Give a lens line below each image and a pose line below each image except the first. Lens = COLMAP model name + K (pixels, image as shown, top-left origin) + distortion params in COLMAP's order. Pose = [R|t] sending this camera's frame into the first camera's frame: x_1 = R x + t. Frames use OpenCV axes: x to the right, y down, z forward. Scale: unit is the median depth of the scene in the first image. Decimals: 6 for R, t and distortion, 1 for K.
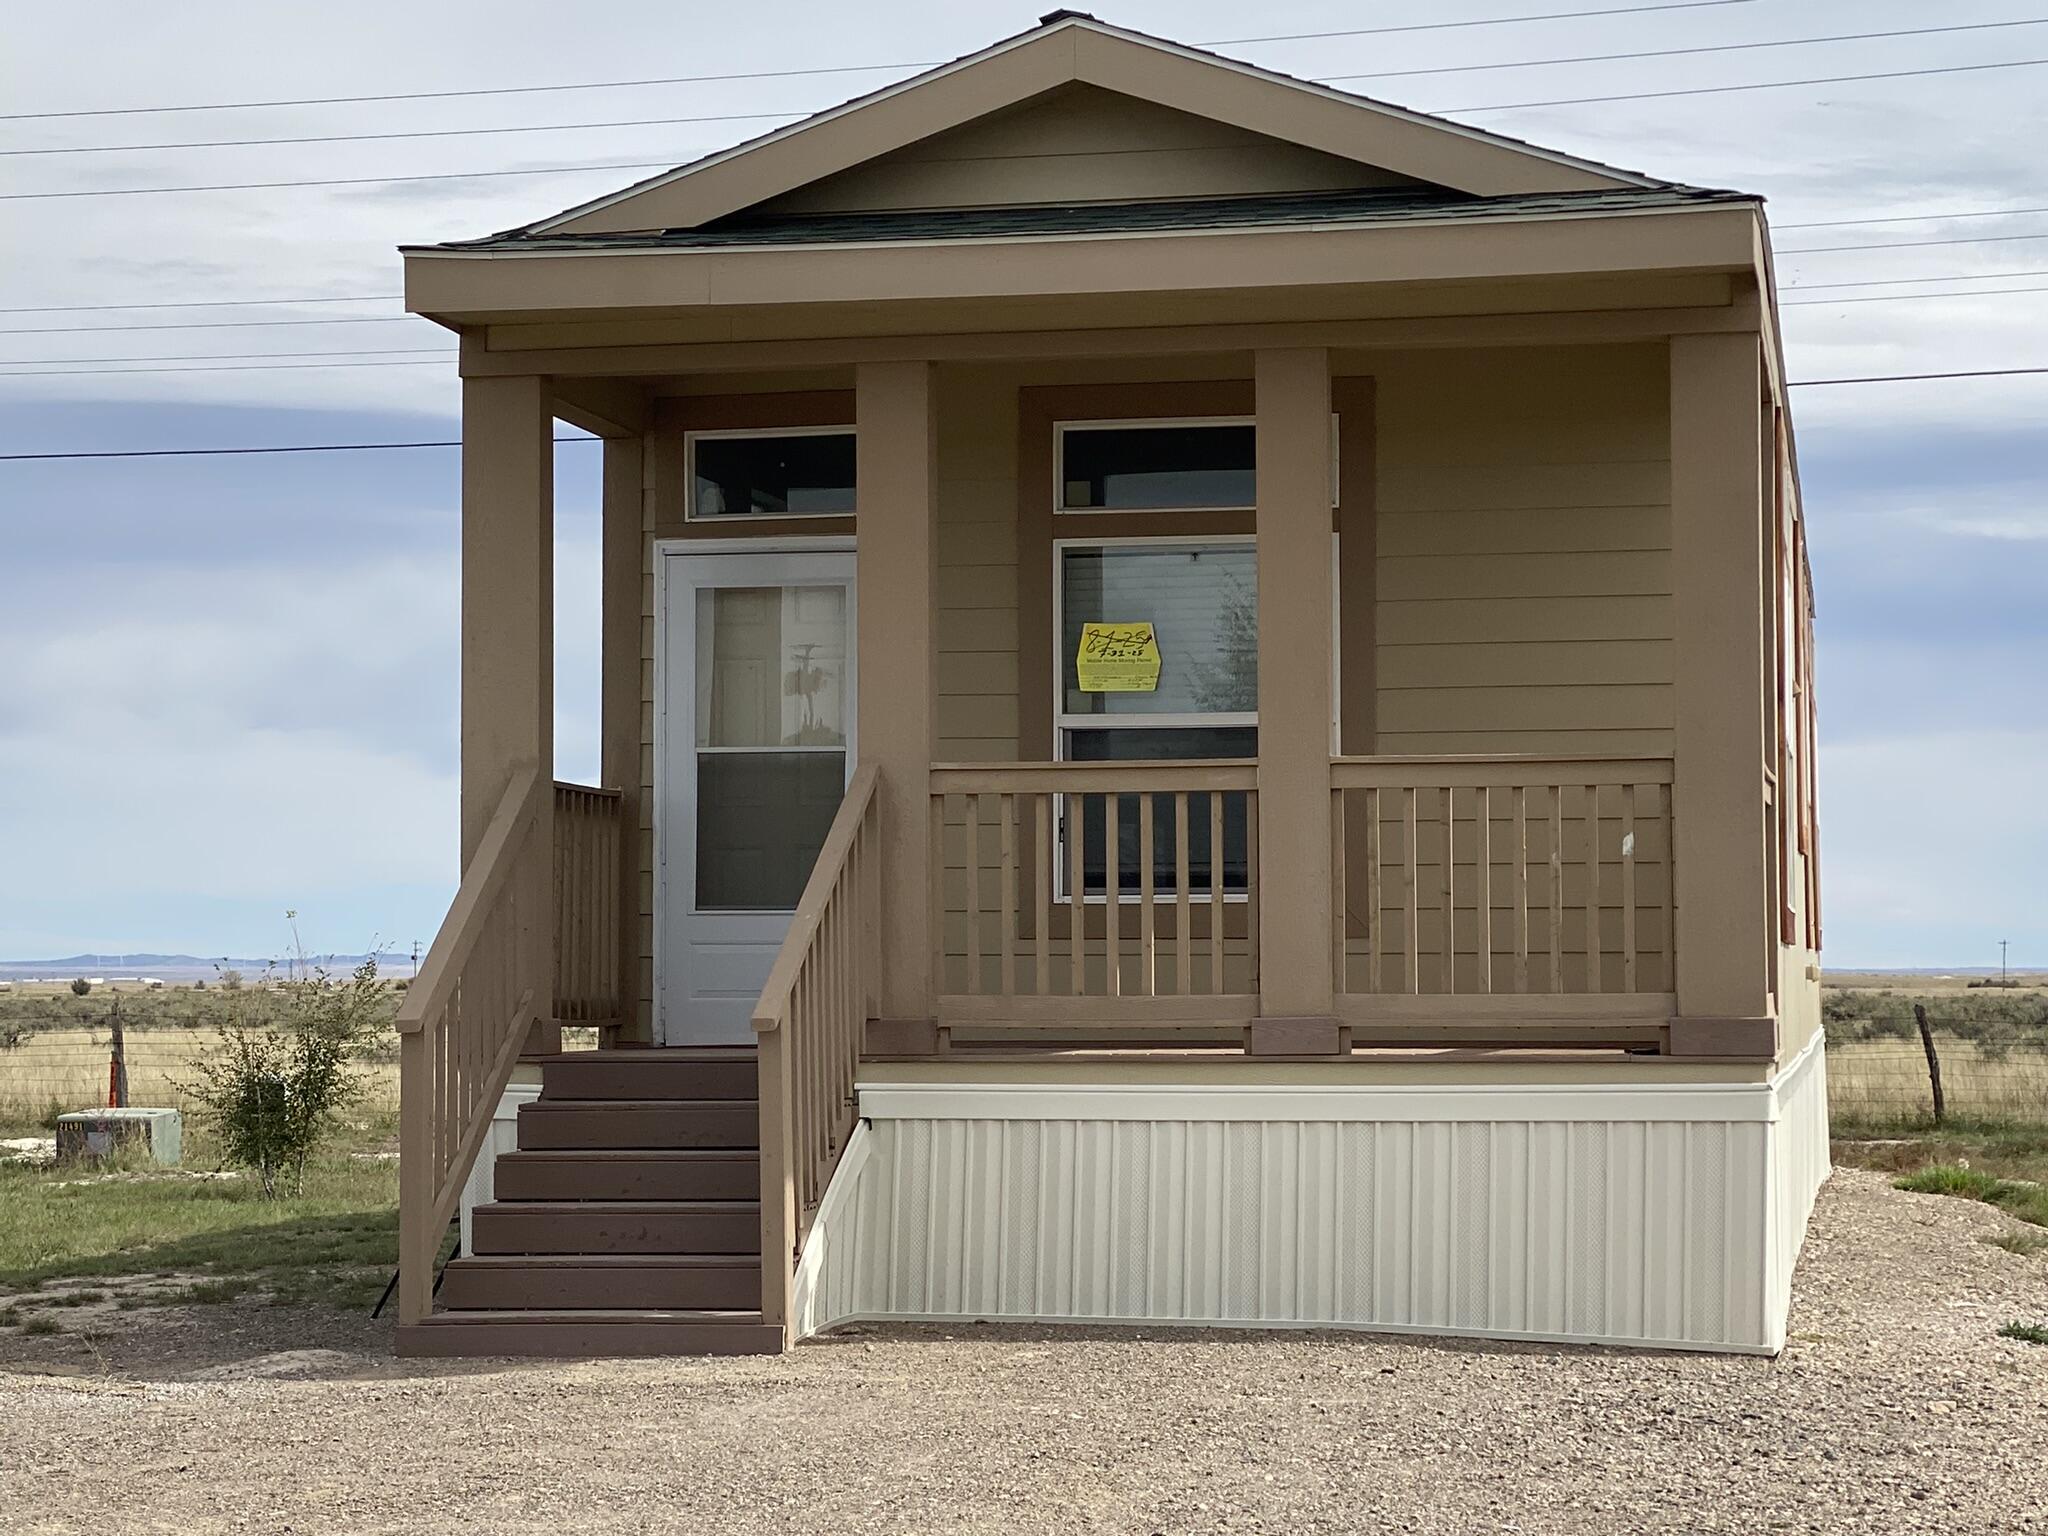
lens RADIAL K [[4213.8, 0, 1024.0], [0, 4213.8, 768.0], [0, 0, 1]] dist [-0.005425, 0.372835]
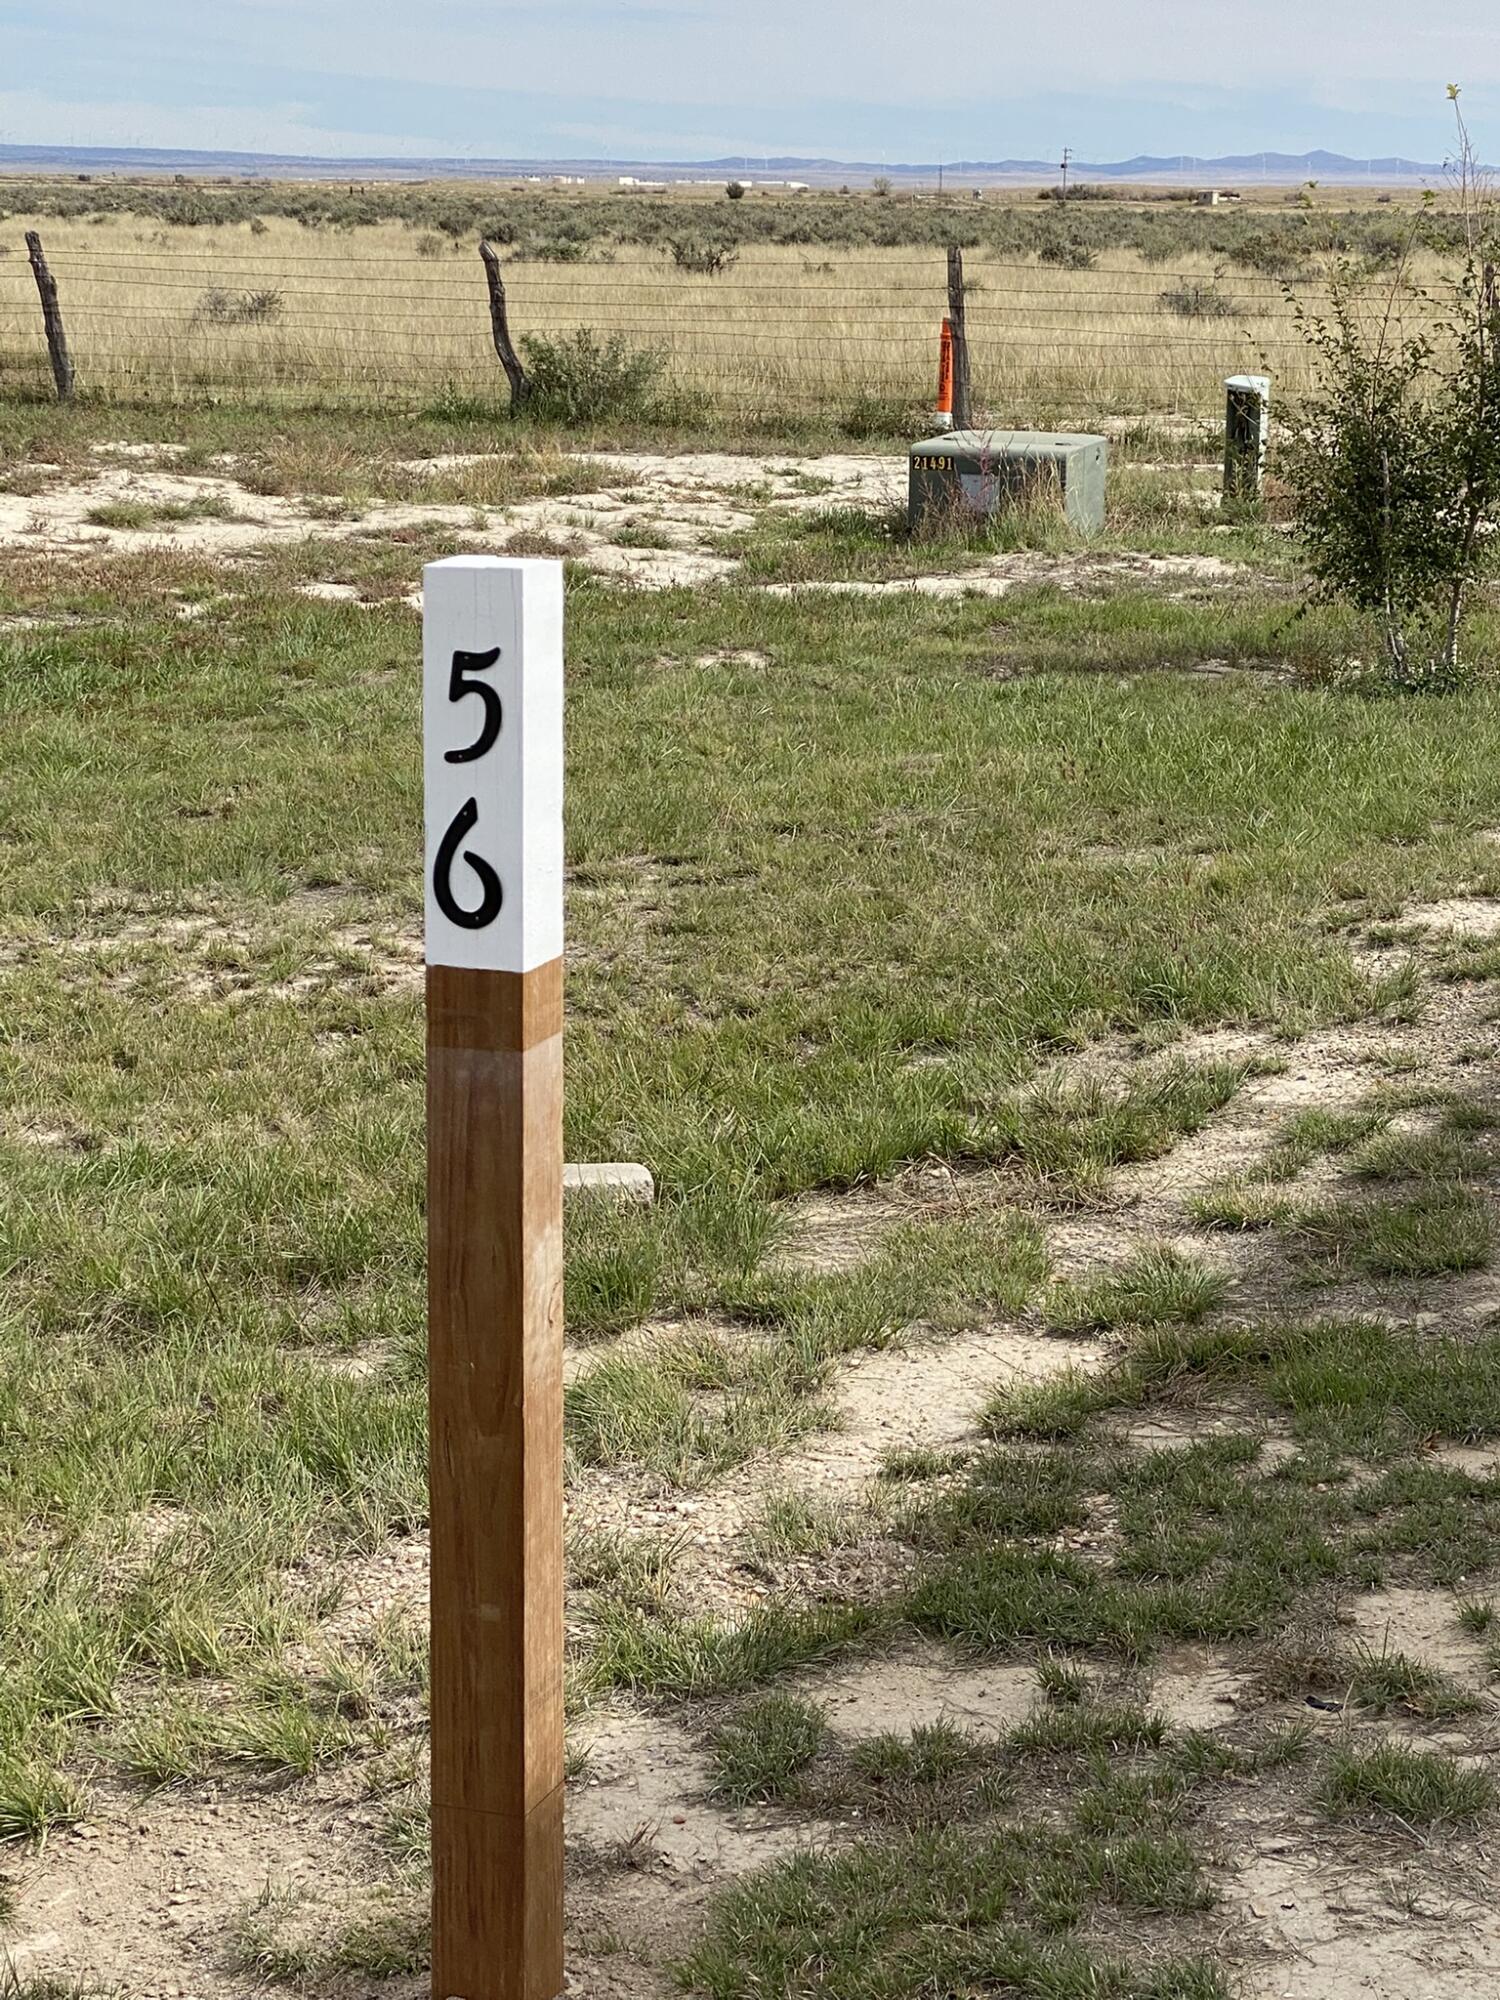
lens RADIAL K [[4127.1, 0, 750.0], [0, 4127.1, 1000.0], [0, 0, 1]] dist [0.065643, 0.235916]
pose [[0.976582, 0.060164, -0.206561, -0.273421], [-0.008745, 0.970411, 0.241302, 0.037368], [0.214966, -0.233845, 0.948212, 0.910826]]
